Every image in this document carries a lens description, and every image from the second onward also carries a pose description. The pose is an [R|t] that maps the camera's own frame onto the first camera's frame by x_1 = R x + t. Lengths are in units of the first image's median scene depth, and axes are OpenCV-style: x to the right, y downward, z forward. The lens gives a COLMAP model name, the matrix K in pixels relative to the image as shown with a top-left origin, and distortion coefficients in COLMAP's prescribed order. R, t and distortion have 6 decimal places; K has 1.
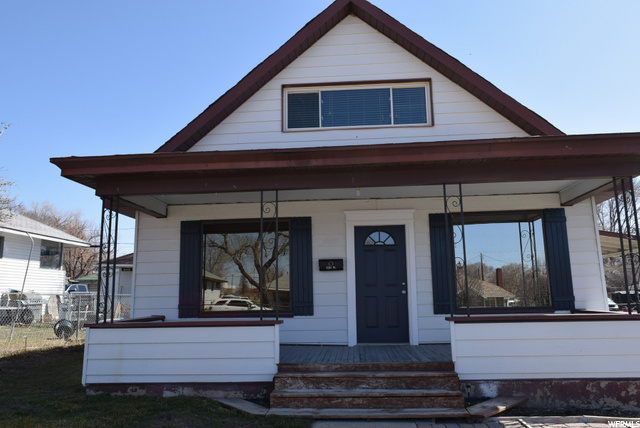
lens RADIAL K [[493.6, 0, 320.0], [0, 493.6, 214.0], [0, 0, 1]] dist [-0.014904, -0.001012]
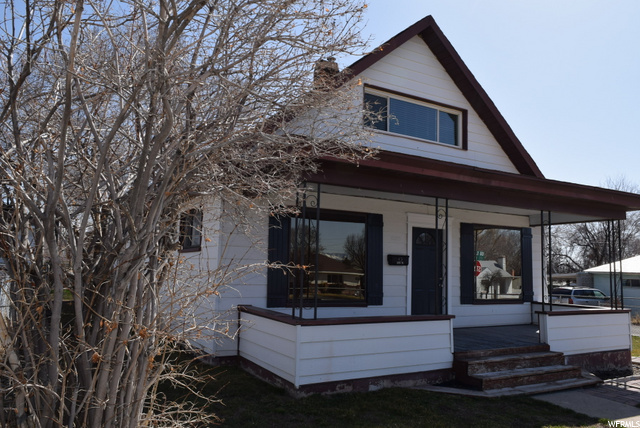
lens RADIAL K [[493.6, 0, 320.0], [0, 493.6, 214.0], [0, 0, 1]] dist [-0.014904, -0.001012]
pose [[0.825008, 0.102027, 0.555835, -0.763953], [-0.135214, 0.990637, 0.018855, 0.002696], [-0.548707, -0.090712, 0.831079, 0.184091]]
